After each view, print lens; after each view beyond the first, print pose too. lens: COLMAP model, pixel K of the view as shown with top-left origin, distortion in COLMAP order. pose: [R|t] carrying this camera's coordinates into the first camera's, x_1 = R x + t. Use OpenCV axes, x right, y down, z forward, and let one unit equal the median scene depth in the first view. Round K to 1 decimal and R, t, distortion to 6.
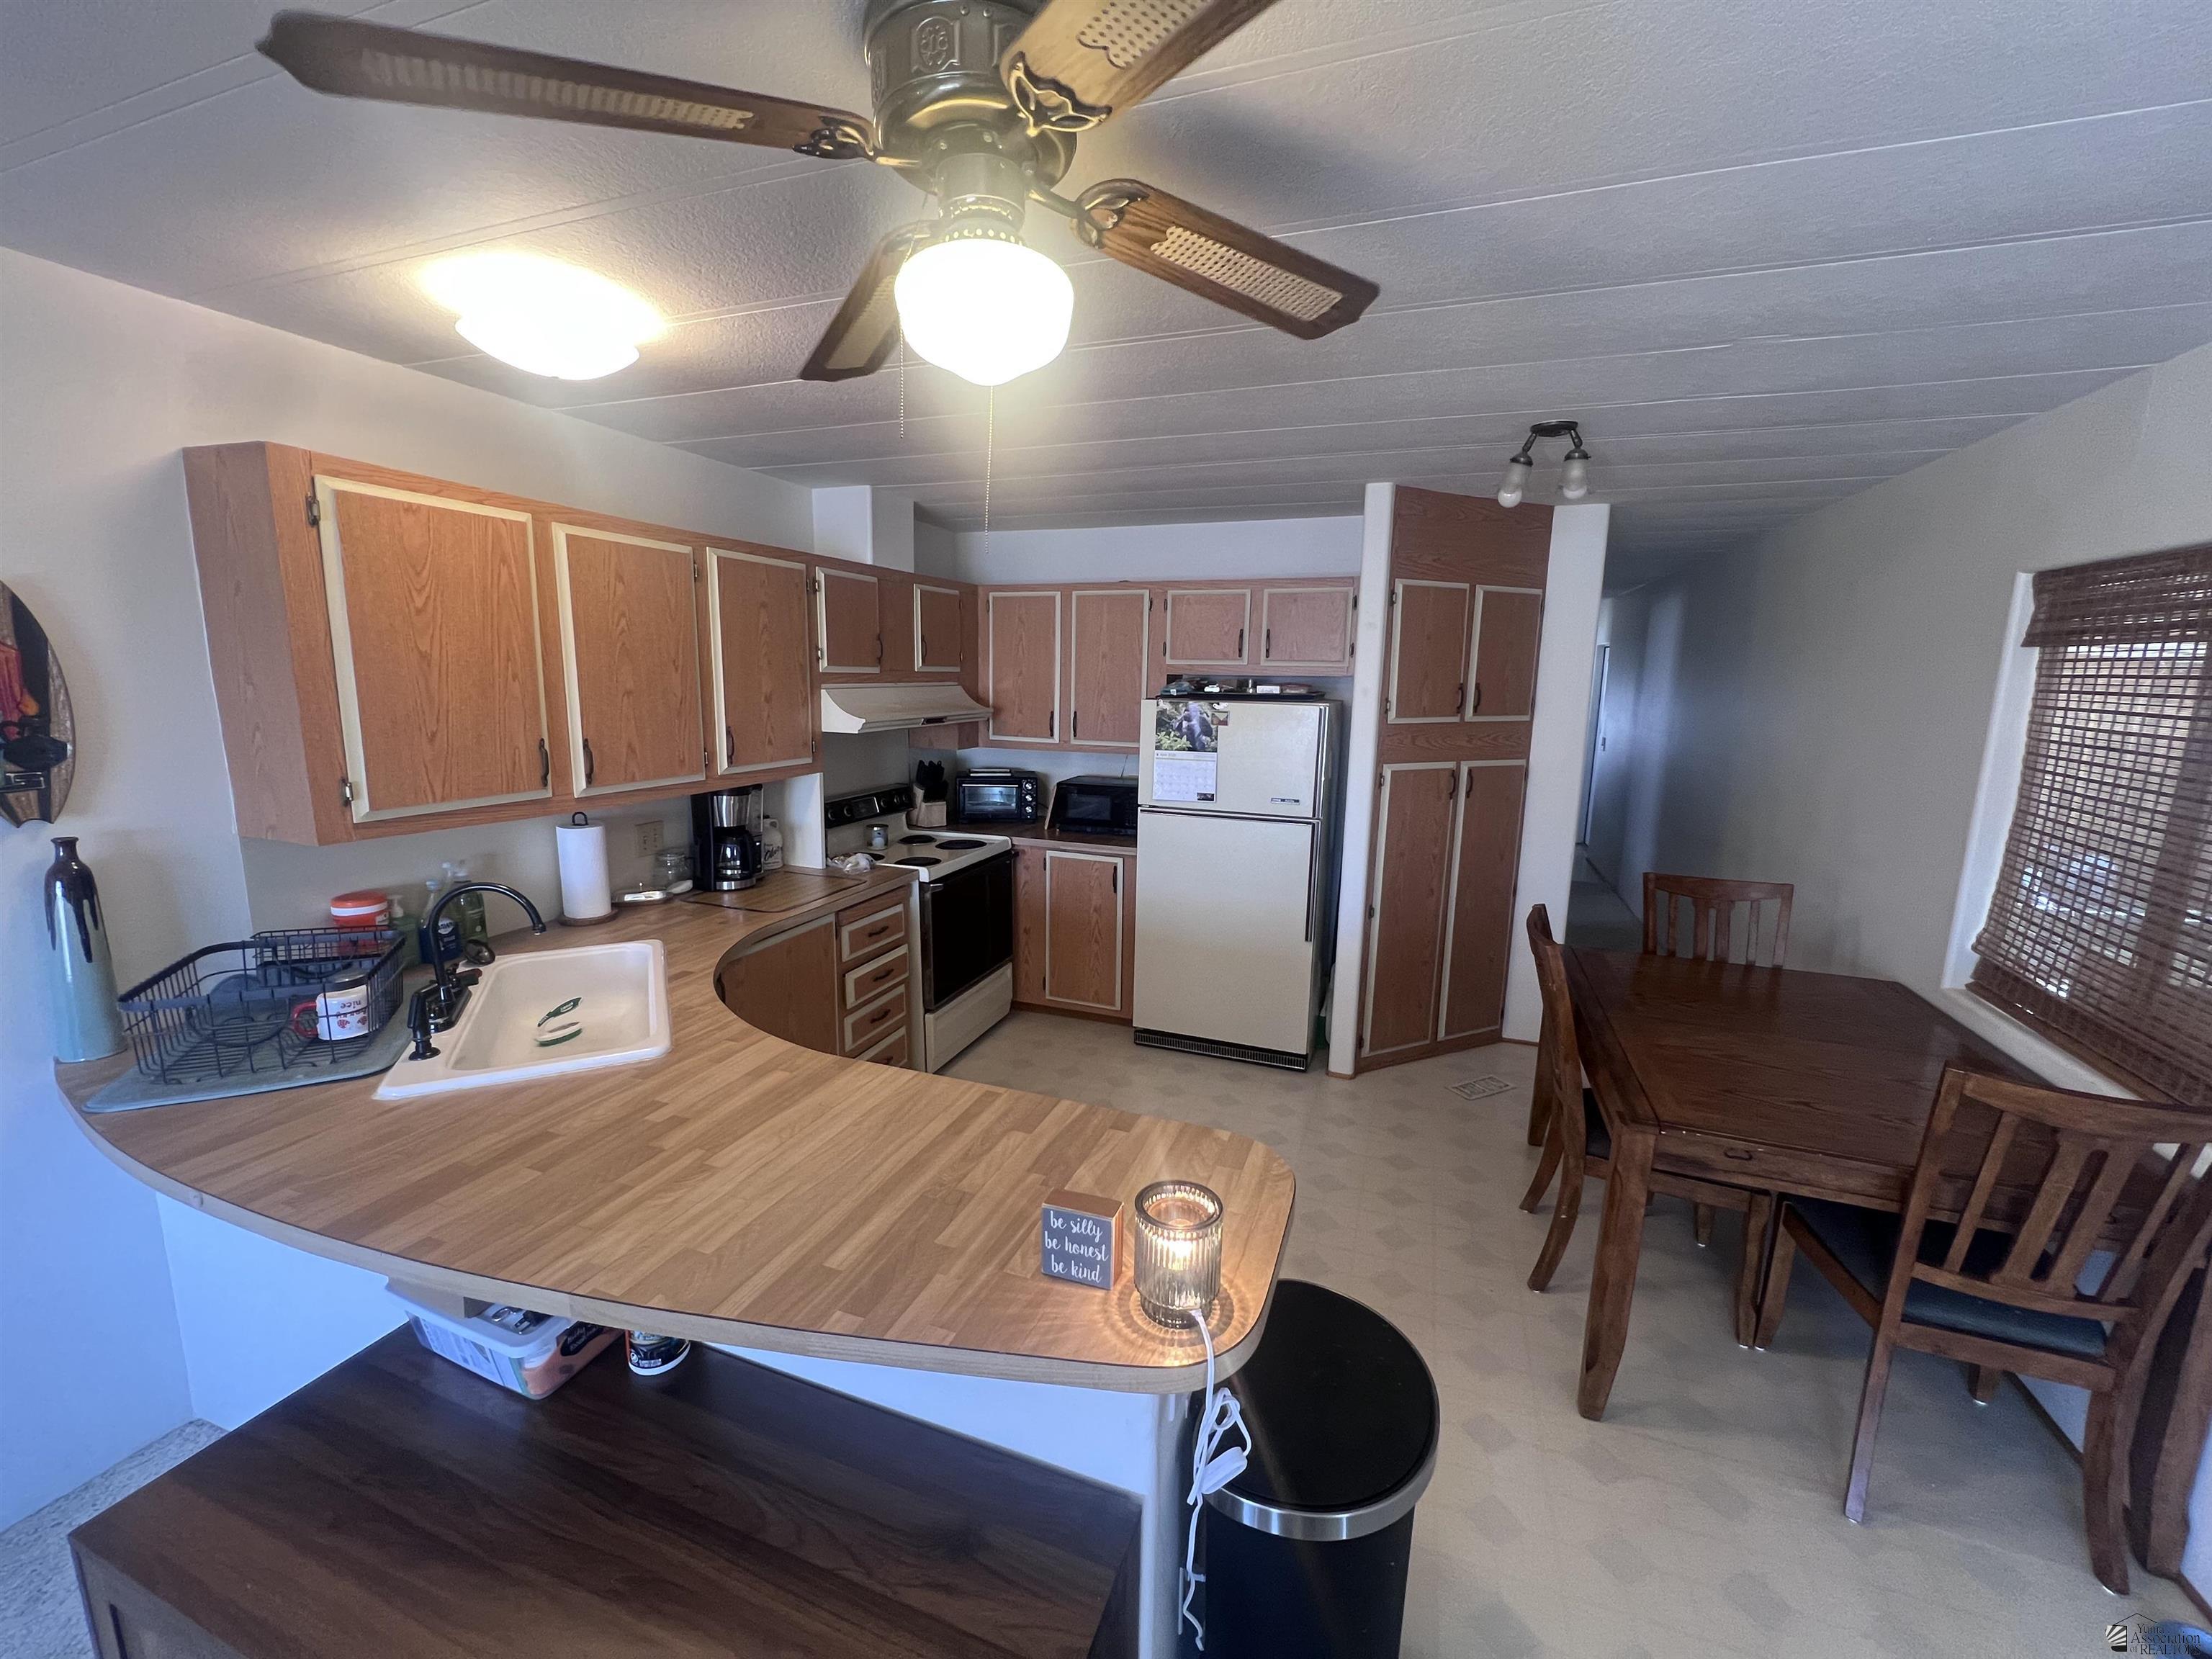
lens RADIAL K [[888.1, 0, 1104.7], [0, 888.1, 825.8], [0, 0, 1]] dist [-0.003207, 0.000089]
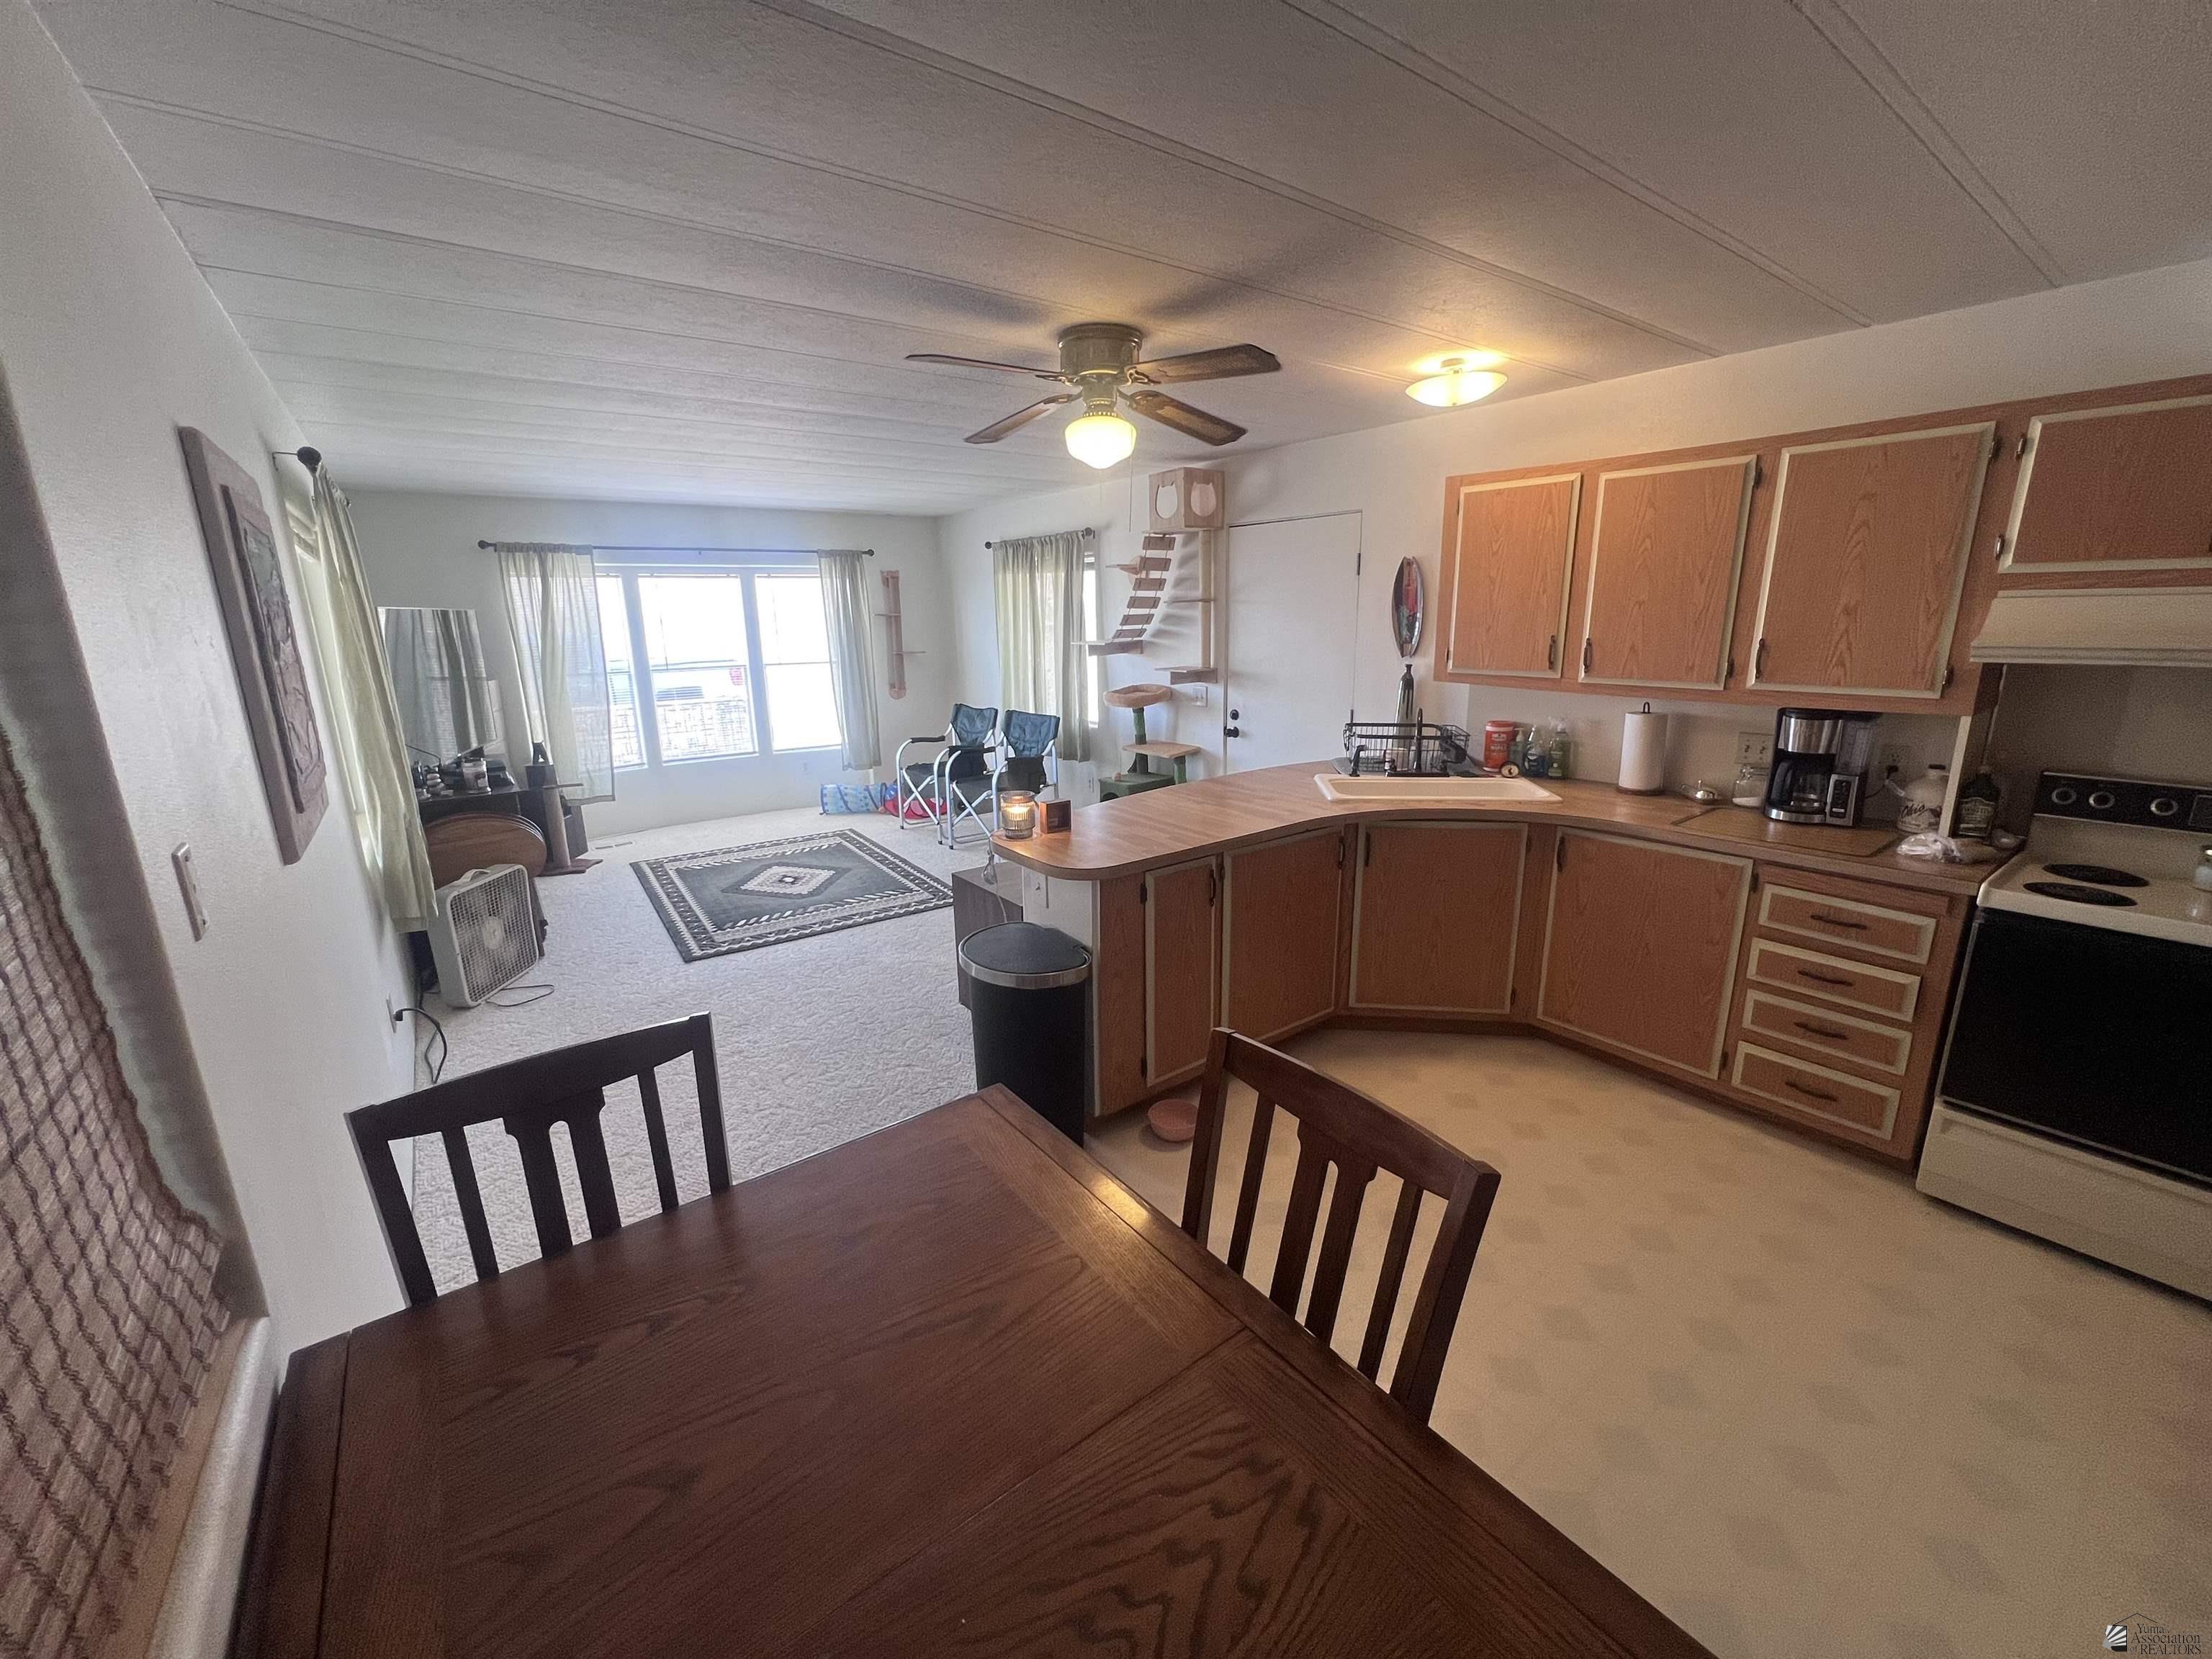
lens RADIAL K [[888.1, 0, 1104.7], [0, 888.1, 825.8], [0, 0, 1]] dist [-0.003207, 0.000089]
pose [[-0.540738, 0.190981, -0.819224, 0.889119], [-0.137522, 0.940713, 0.310076, -0.138498], [0.829873, 0.280331, -0.482415, 1.061509]]
